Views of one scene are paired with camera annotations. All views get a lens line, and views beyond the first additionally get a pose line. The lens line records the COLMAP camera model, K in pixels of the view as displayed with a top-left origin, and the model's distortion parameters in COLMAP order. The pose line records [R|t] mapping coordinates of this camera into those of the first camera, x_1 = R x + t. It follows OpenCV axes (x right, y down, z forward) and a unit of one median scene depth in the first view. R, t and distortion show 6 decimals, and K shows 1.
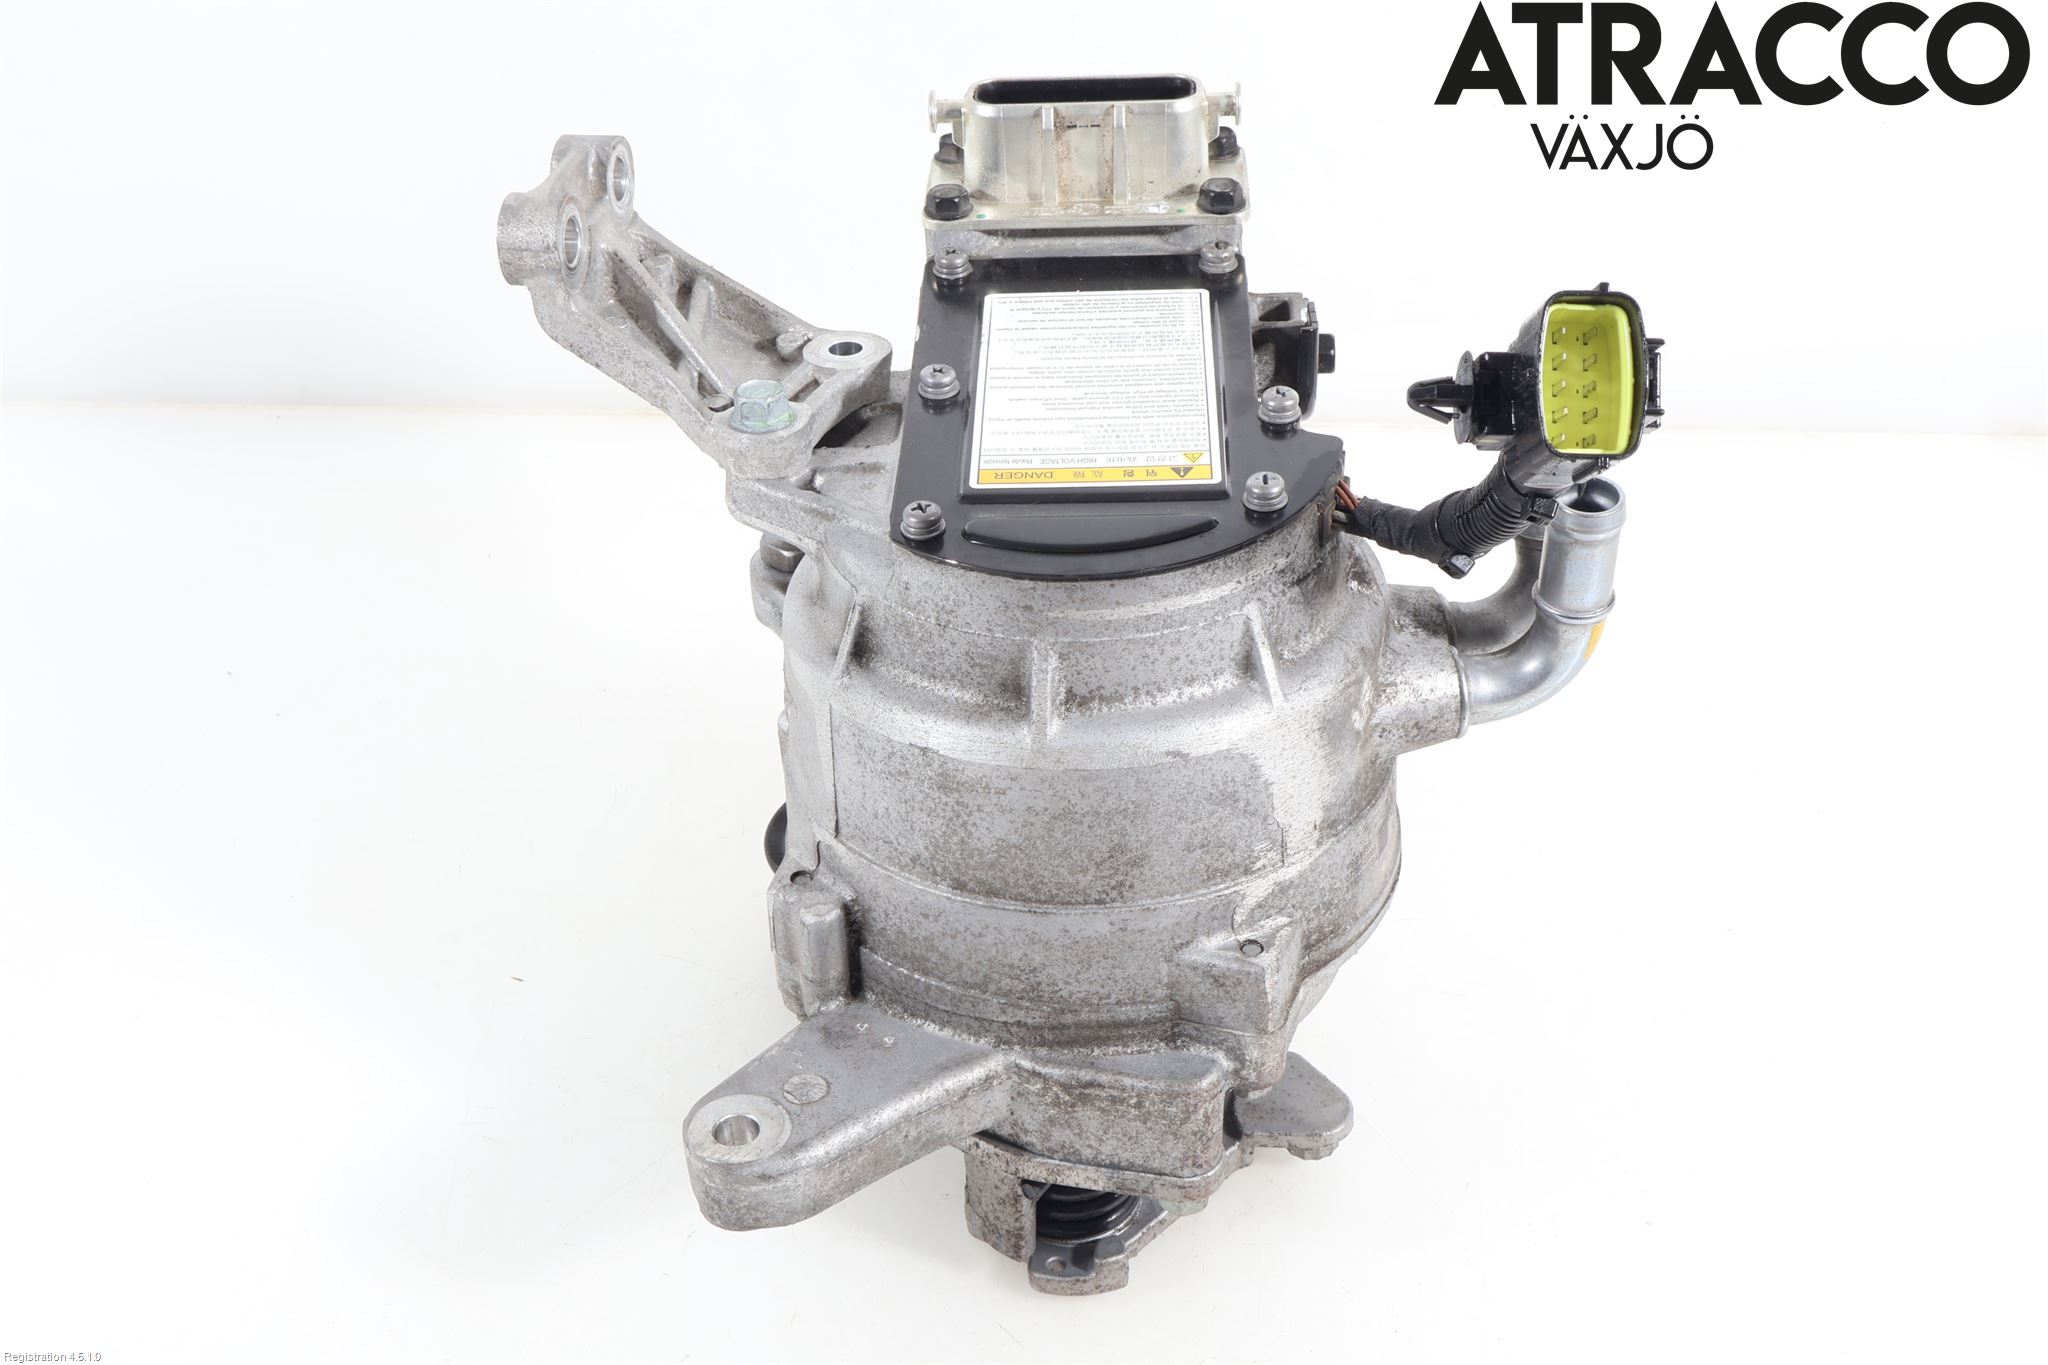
lens RADIAL K [[2664.3, 0, 1023.9], [0, 2664.3, 682.5], [0, 0, 1]] dist [0.000051, 0.000000]
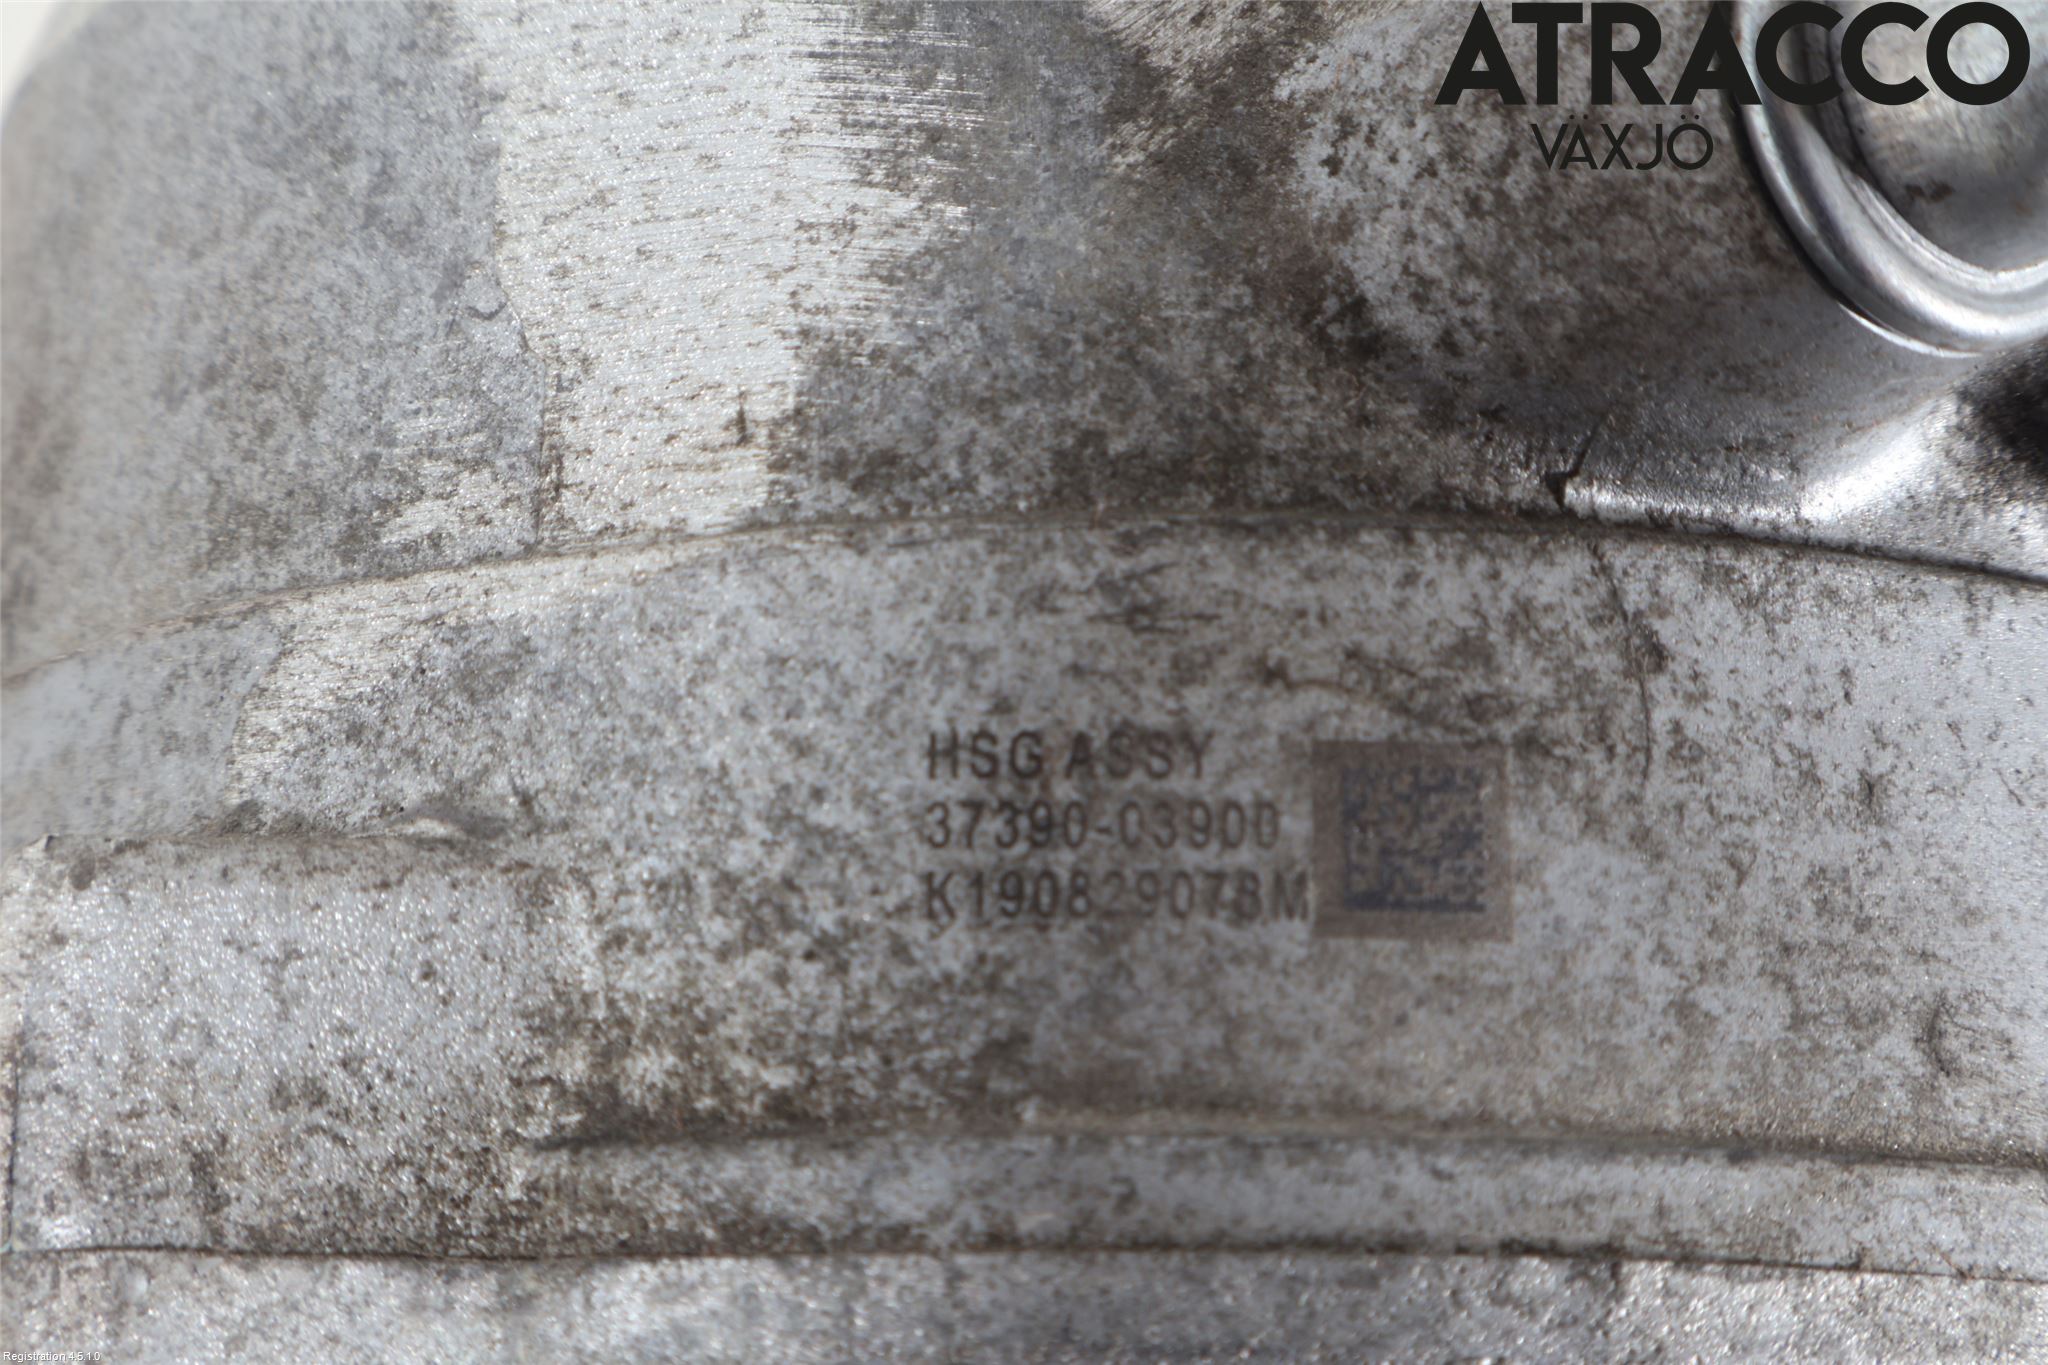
lens RADIAL K [[4308.8, 0, 1023.6], [0, 4308.8, 682.9], [0, 0, 1]] dist [0.063221, 0.000000]
pose [[0.467130, -0.178001, -0.866086, 0.396682], [-0.494907, 0.759072, -0.422939, 0.195467], [0.732705, 0.626200, 0.266491, 0.961387]]
